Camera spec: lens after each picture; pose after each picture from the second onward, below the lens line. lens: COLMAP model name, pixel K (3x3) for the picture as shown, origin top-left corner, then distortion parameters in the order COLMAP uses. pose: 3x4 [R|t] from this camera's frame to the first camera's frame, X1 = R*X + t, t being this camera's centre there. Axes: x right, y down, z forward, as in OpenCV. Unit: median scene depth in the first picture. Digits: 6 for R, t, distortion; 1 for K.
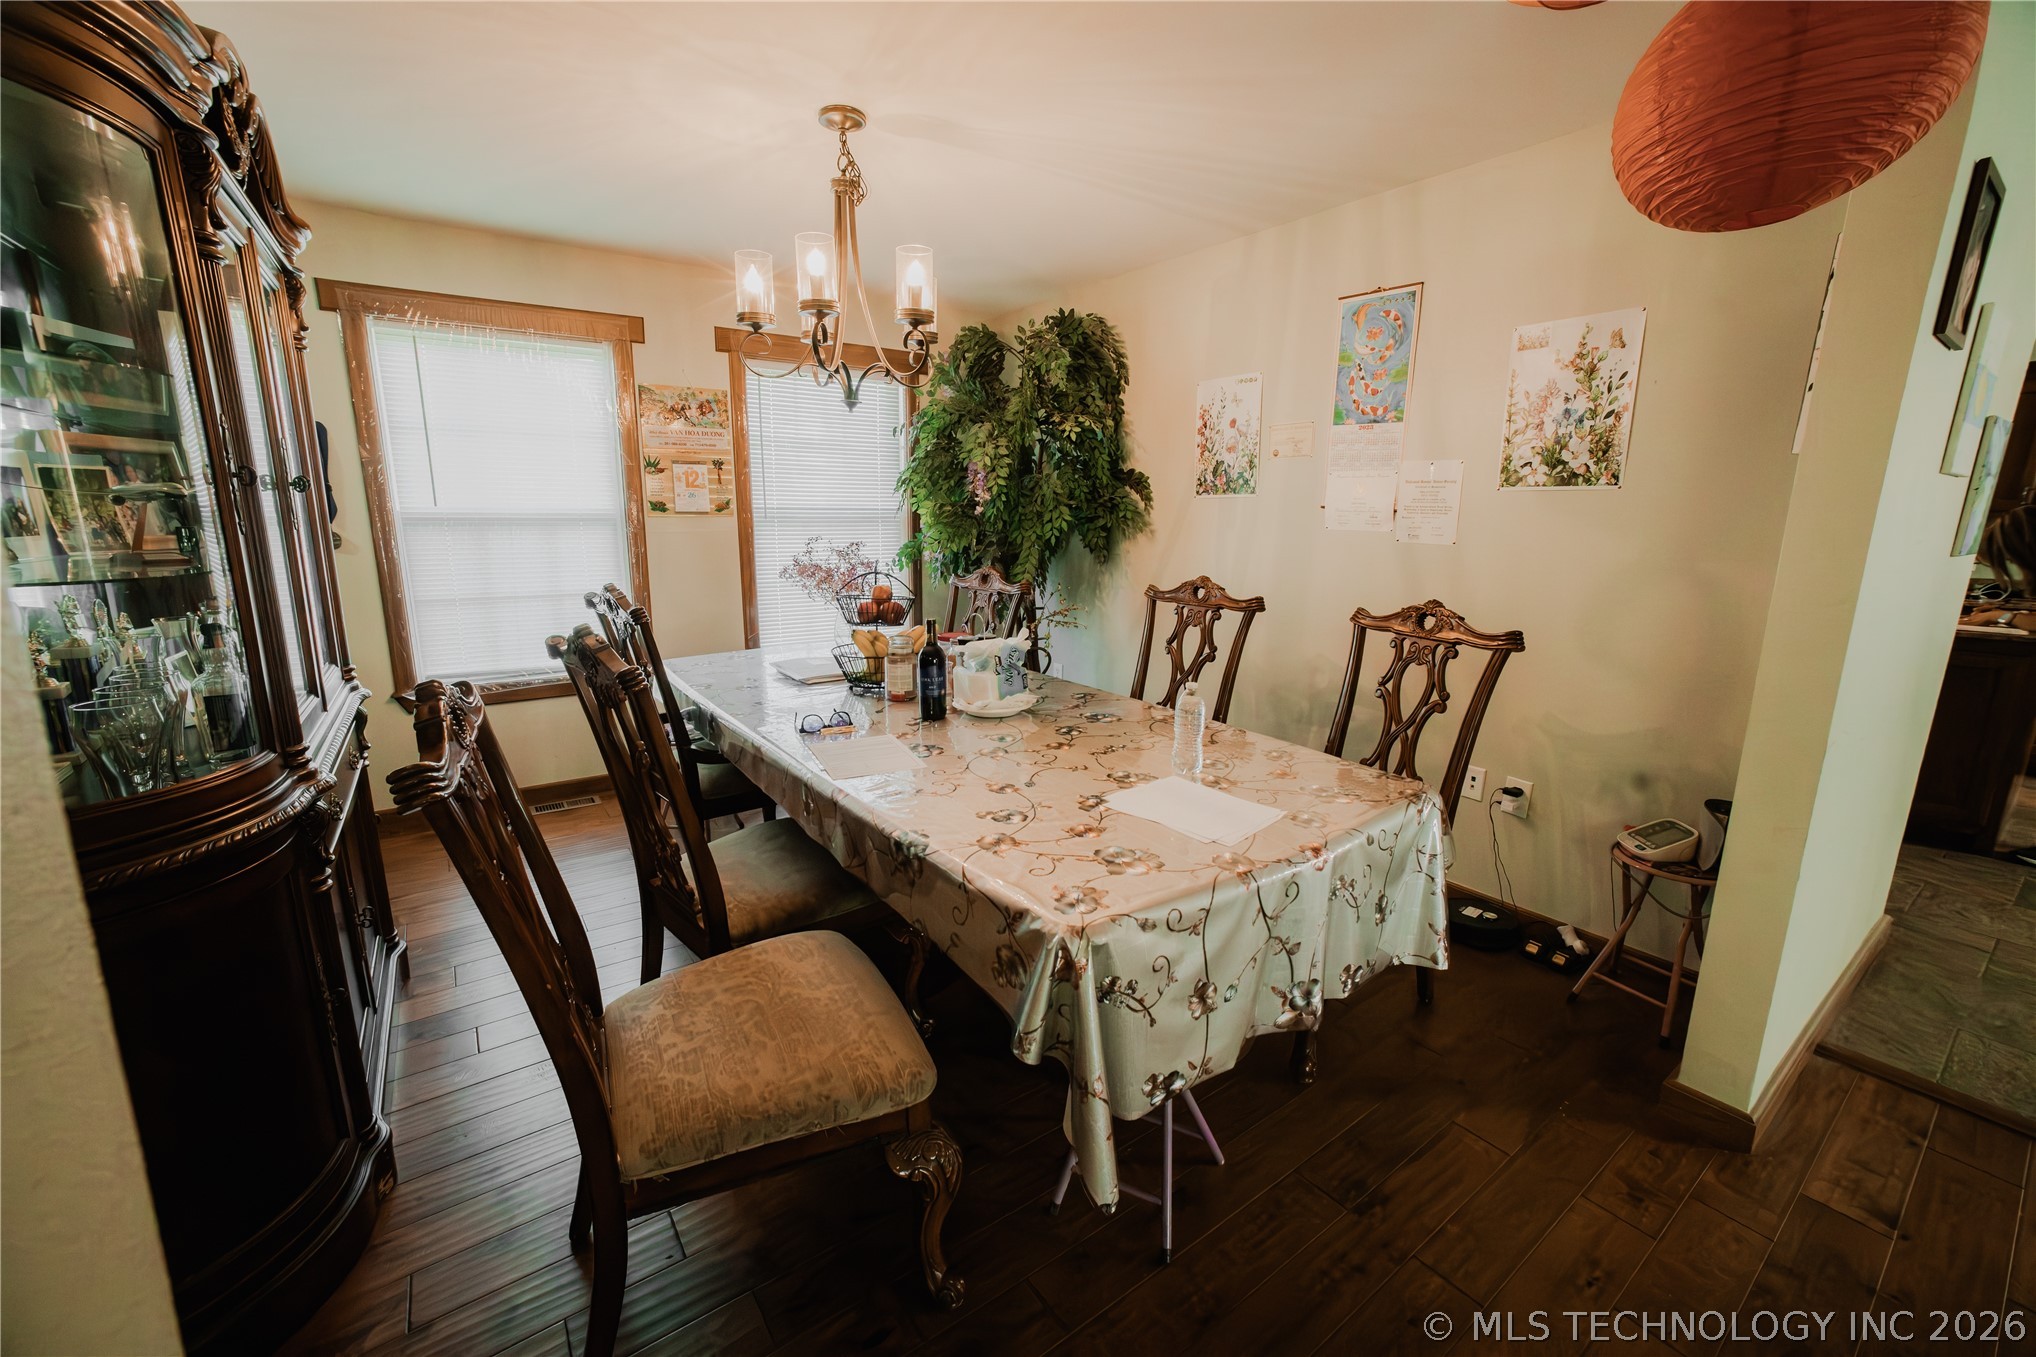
lens RADIAL K [[814.9, 0, 1021.2], [0, 814.9, 682.1], [0, 0, 1]] dist [-0.054719, 0.022810]
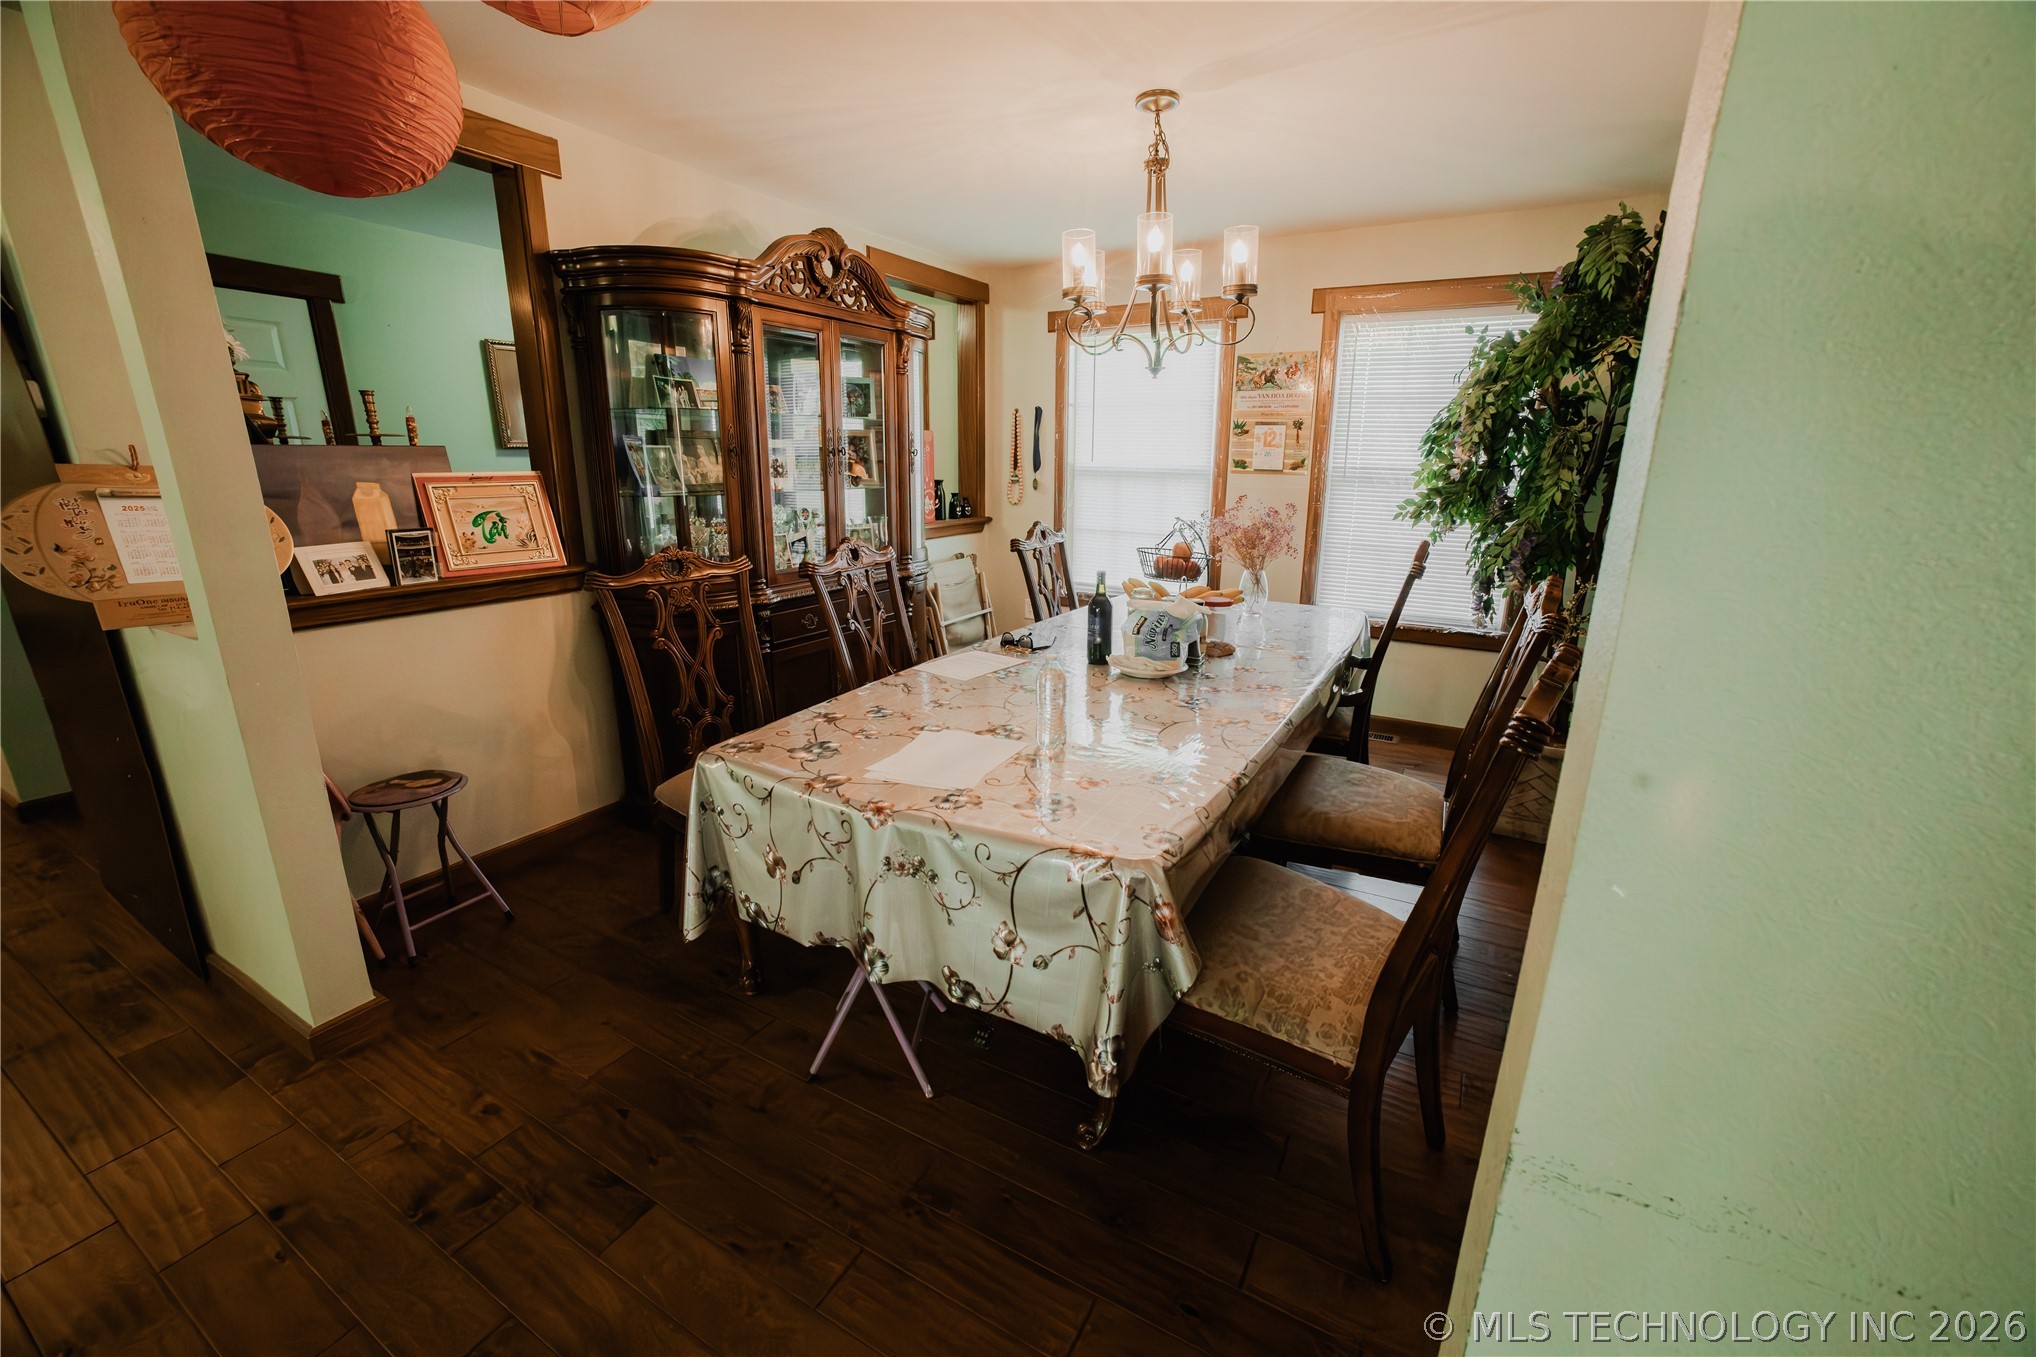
lens RADIAL K [[814.9, 0, 1021.2], [0, 814.9, 682.1], [0, 0, 1]] dist [-0.054719, 0.022810]
pose [[0.433144, 0.238789, -0.869118, 0.520134], [-0.195460, 0.966206, 0.168052, -0.061054], [0.879876, 0.097088, 0.465180, 0.266243]]
